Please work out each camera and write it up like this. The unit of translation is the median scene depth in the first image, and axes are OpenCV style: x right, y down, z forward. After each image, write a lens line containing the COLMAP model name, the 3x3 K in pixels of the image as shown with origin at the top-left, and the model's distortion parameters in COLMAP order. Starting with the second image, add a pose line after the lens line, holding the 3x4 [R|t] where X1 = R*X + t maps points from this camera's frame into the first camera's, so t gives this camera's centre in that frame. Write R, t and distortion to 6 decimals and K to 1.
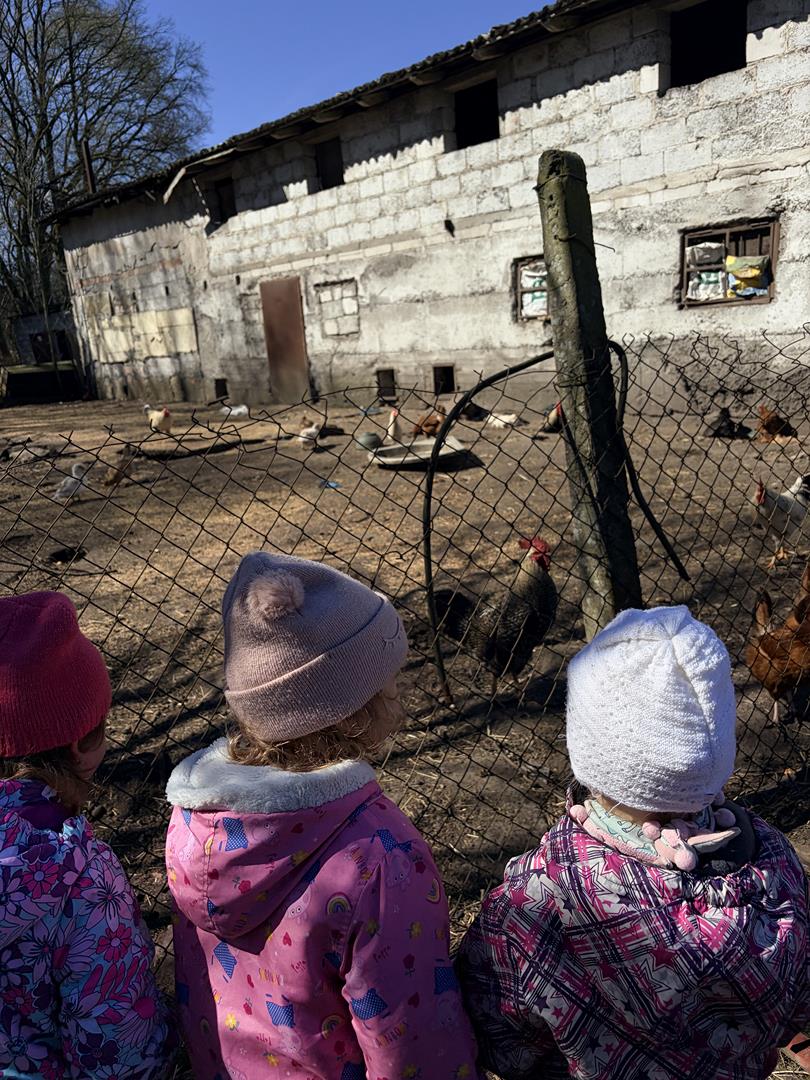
lens RADIAL K [[837.2, 0, 403.9], [0, 837.2, 543.7], [0, 0, 1]] dist [-0.000558, 0.046769]
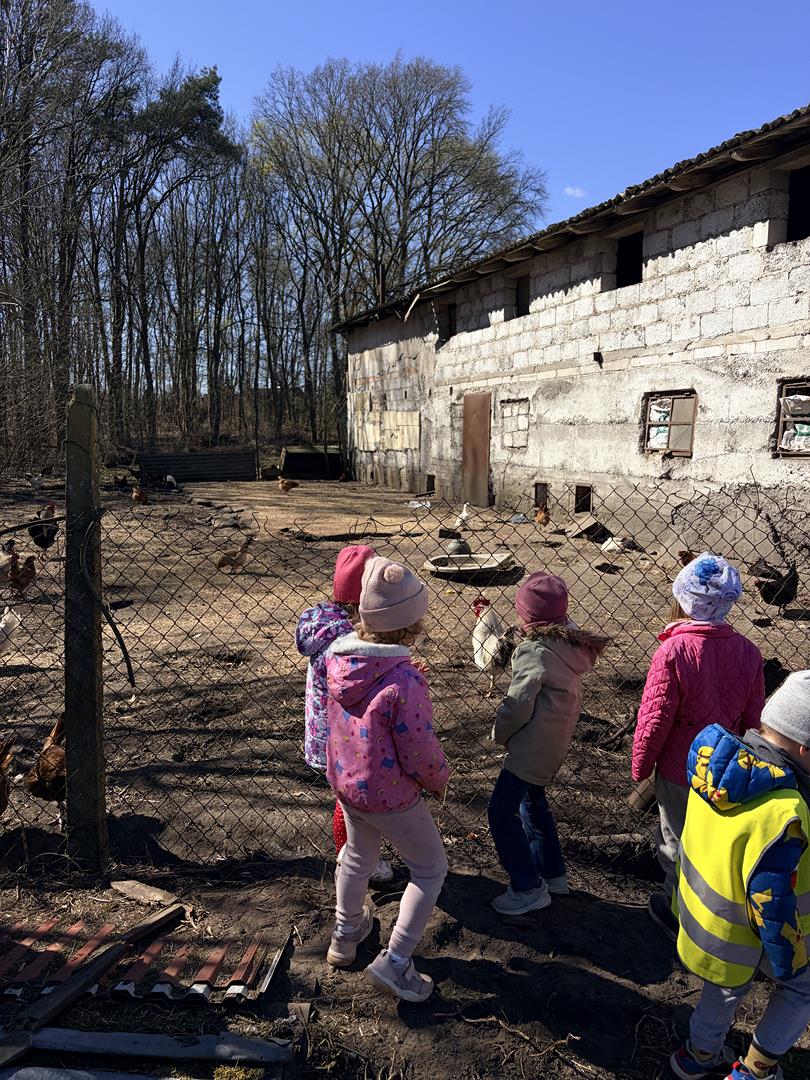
lens RADIAL K [[838.3, 0, 414.8], [0, 838.3, 548.6], [0, 0, 1]] dist [0.031344, -0.003750]
pose [[0.918049, 0.130973, -0.374209, 0.221275], [-0.166647, 0.983907, -0.064471, -0.028865], [0.359743, 0.121548, 0.925101, -0.030591]]
